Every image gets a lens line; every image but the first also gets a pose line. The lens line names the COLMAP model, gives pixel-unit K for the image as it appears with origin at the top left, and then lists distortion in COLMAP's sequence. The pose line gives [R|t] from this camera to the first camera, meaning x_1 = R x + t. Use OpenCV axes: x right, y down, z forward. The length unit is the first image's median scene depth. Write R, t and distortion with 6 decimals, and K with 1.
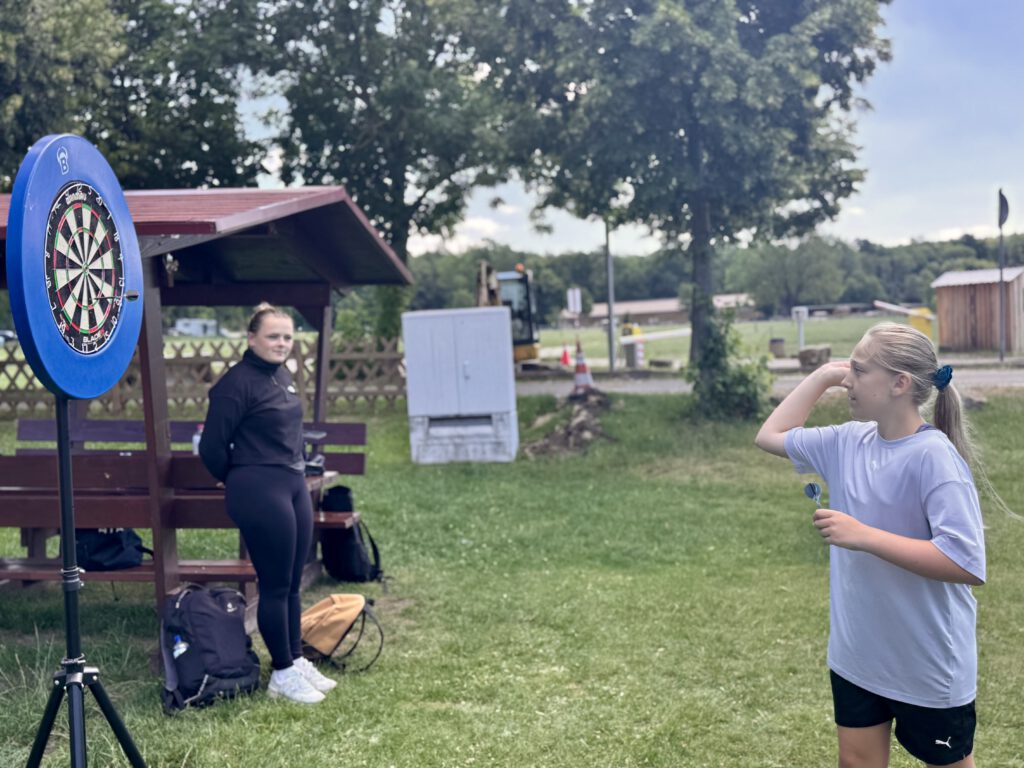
lens RADIAL K [[1037.4, 0, 512.0], [0, 1037.4, 384.0], [0, 0, 1]] dist [0.232356, -0.530307]
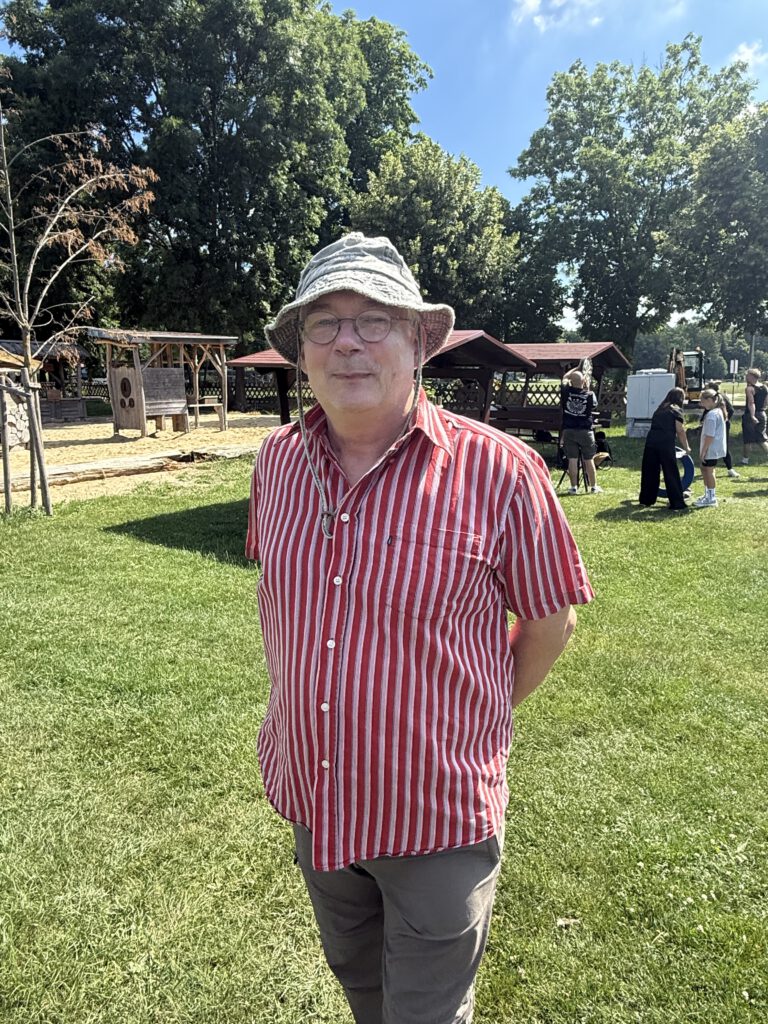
lens RADIAL K [[653.4, 0, 384.0], [0, 653.4, 512.0], [0, 0, 1]] dist [-0.000073, 0.000073]
pose [[0.897424, 0.119021, -0.424811, 0.038969], [-0.051939, 0.984728, 0.166172, 0.012169], [0.438101, -0.127062, 0.889901, -0.360923]]
